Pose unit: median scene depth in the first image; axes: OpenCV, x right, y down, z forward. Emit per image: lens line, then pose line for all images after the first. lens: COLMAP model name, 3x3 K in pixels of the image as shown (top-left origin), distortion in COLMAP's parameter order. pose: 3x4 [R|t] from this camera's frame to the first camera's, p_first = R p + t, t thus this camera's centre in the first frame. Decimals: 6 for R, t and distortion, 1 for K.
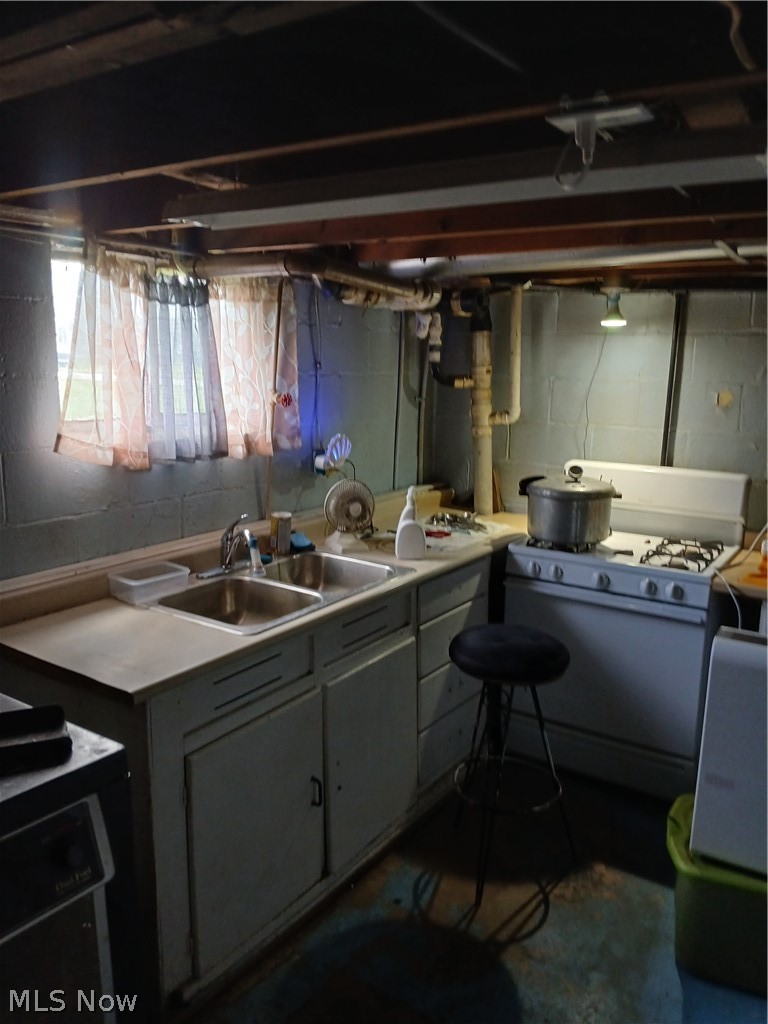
lens RADIAL K [[785.4, 0, 384.0], [0, 785.4, 512.0], [0, 0, 1]] dist [0.003816, -0.160359]
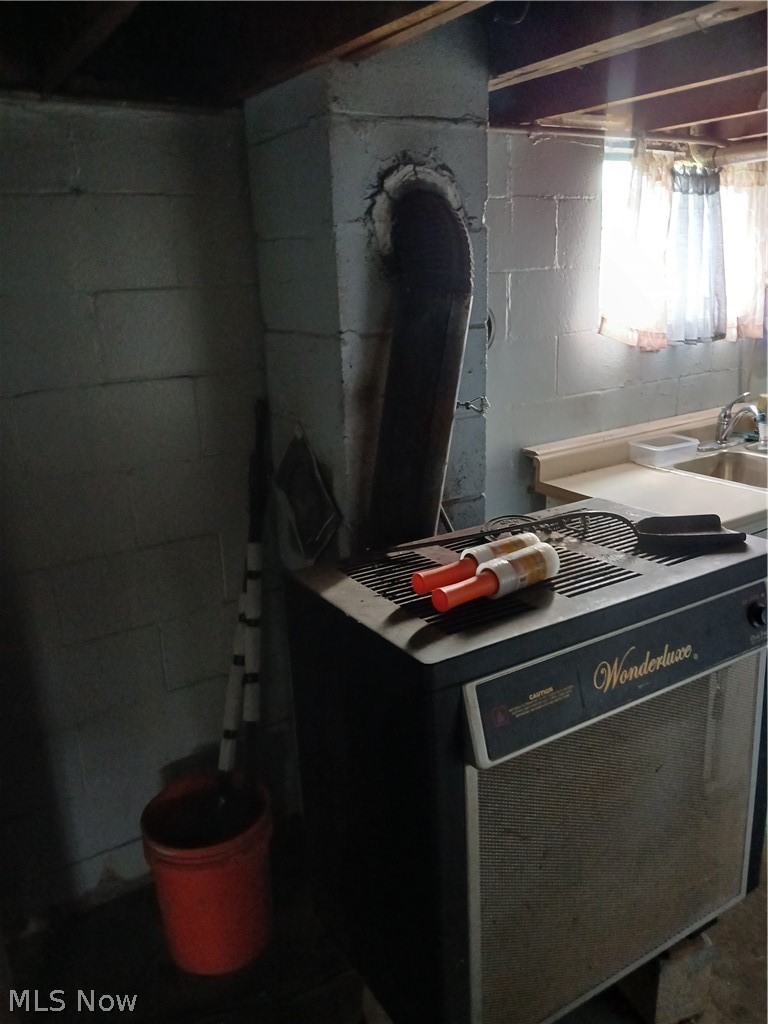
lens RADIAL K [[760.3, 0, 384.0], [0, 760.3, 512.0], [0, 0, 1]] dist [0.004376, -0.093730]
pose [[0.892397, 0.059082, -0.447367, -0.158046], [-0.004556, 0.992521, 0.121991, 0.044364], [0.451229, -0.106826, 0.885991, -0.153808]]
